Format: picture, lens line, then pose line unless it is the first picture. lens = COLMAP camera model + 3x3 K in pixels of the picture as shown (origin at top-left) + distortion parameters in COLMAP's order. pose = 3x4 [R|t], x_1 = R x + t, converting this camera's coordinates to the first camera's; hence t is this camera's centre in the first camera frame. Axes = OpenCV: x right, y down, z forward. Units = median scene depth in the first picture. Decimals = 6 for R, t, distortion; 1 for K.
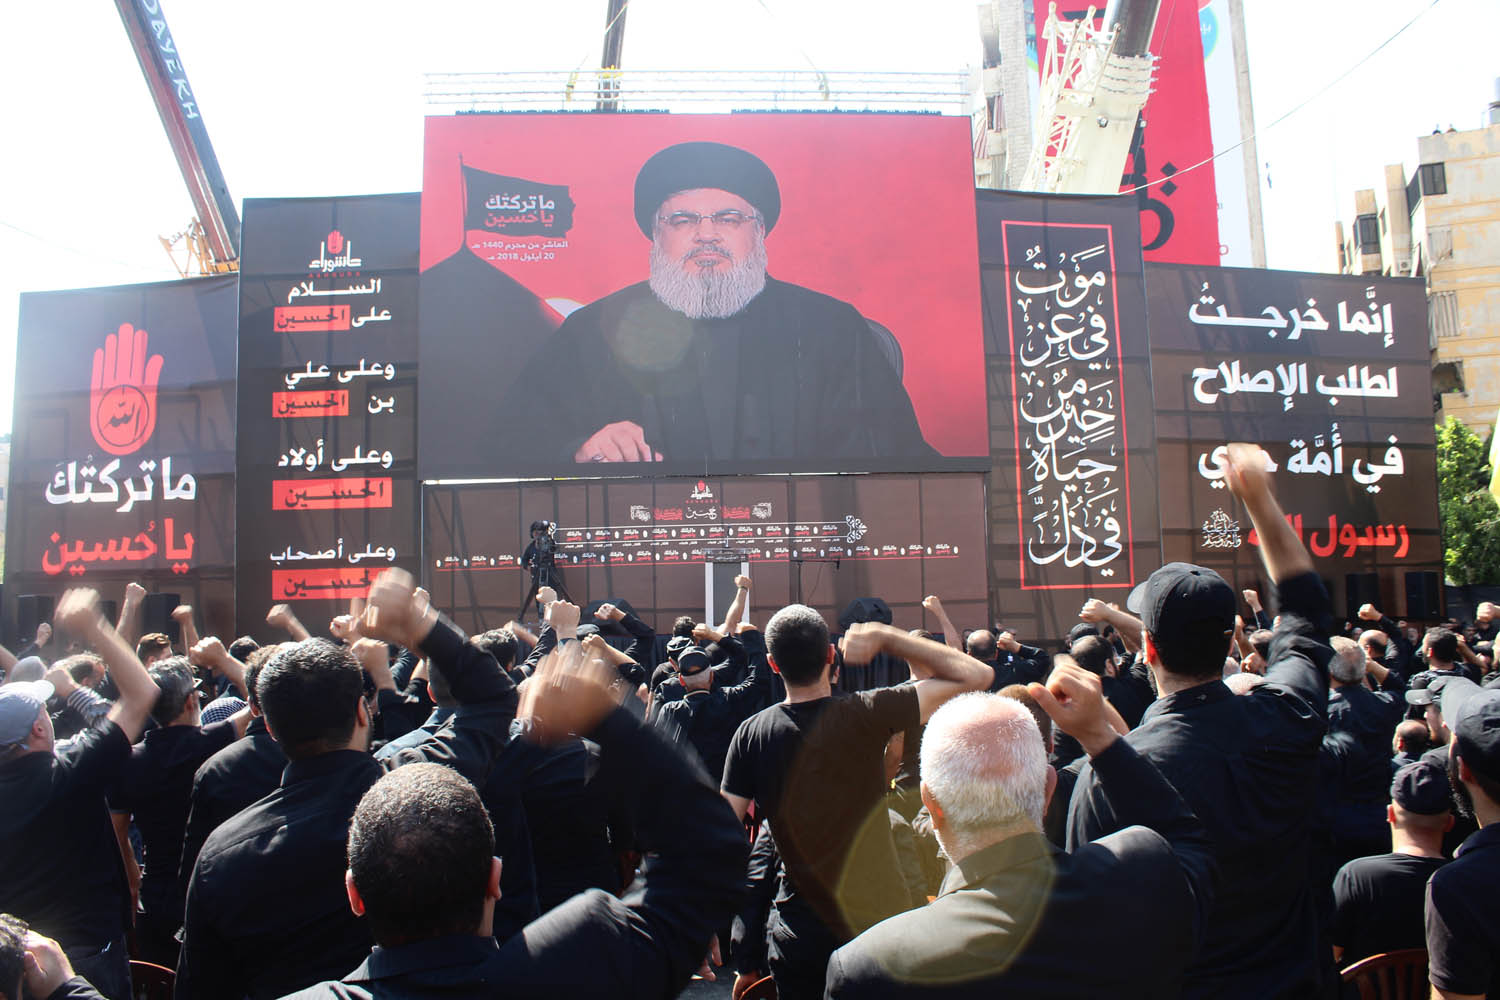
lens RADIAL K [[1325.0, 0, 751.9], [0, 1325.0, 498.6], [0, 0, 1]] dist [-0.156652, 0.076614]
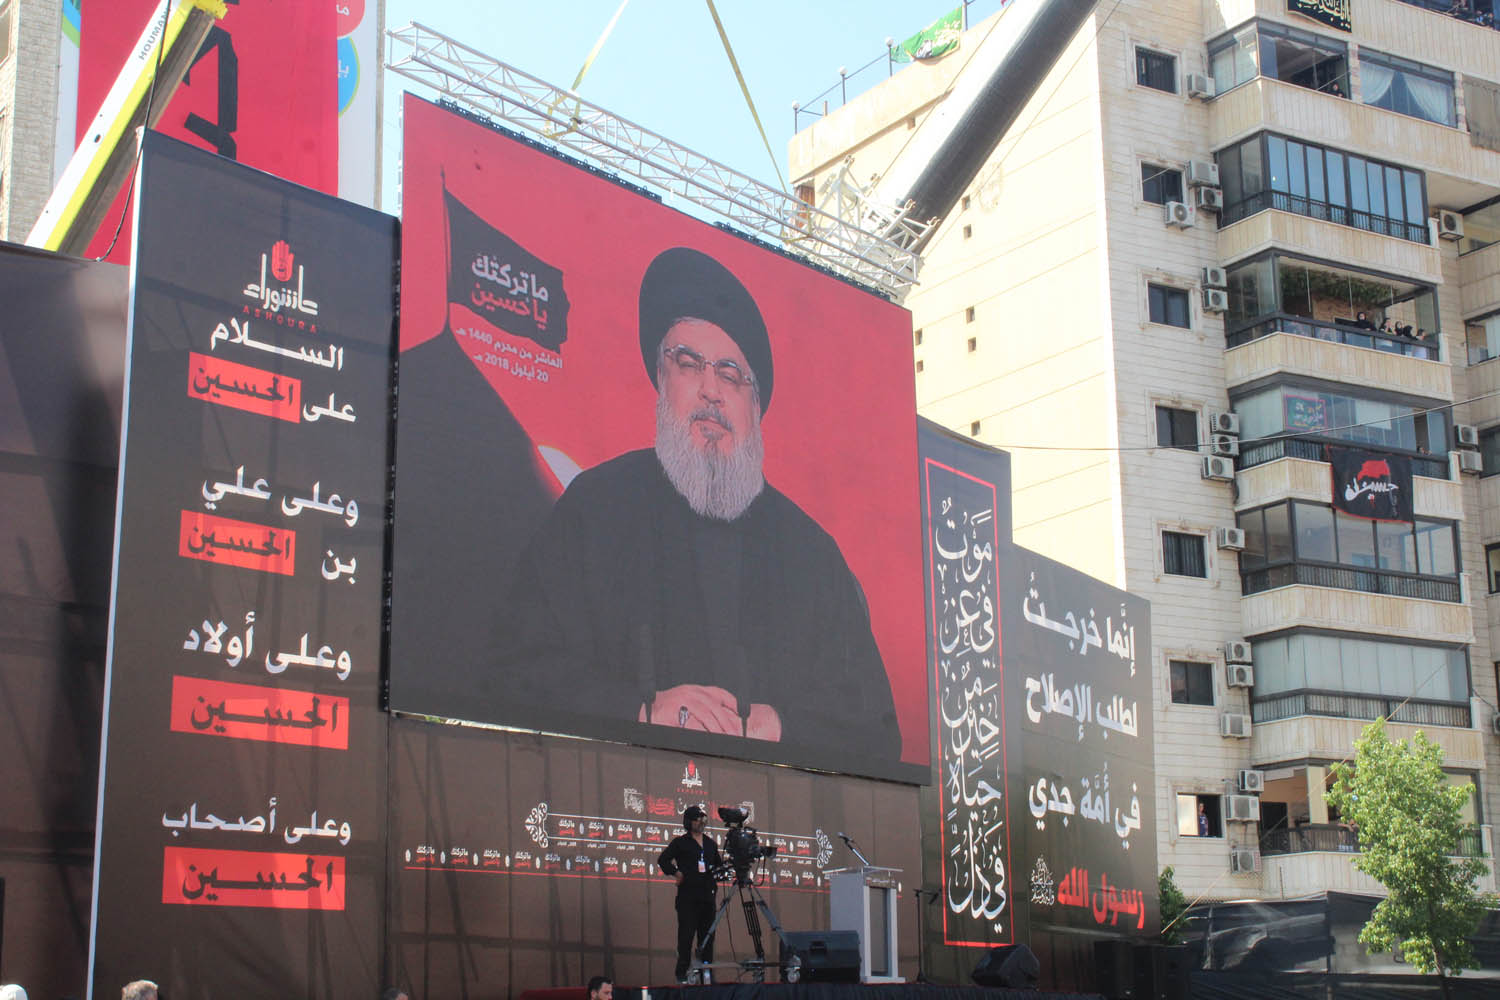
lens RADIAL K [[2319.1, 0, 750.9], [0, 2319.1, 504.6], [0, 0, 1]] dist [-0.036852, 0.000000]
pose [[0.645262, 0.186603, 0.740821, -0.911436], [-0.102559, 0.982091, -0.158045, 0.041986], [-0.757046, 0.026003, 0.652844, 0.201139]]
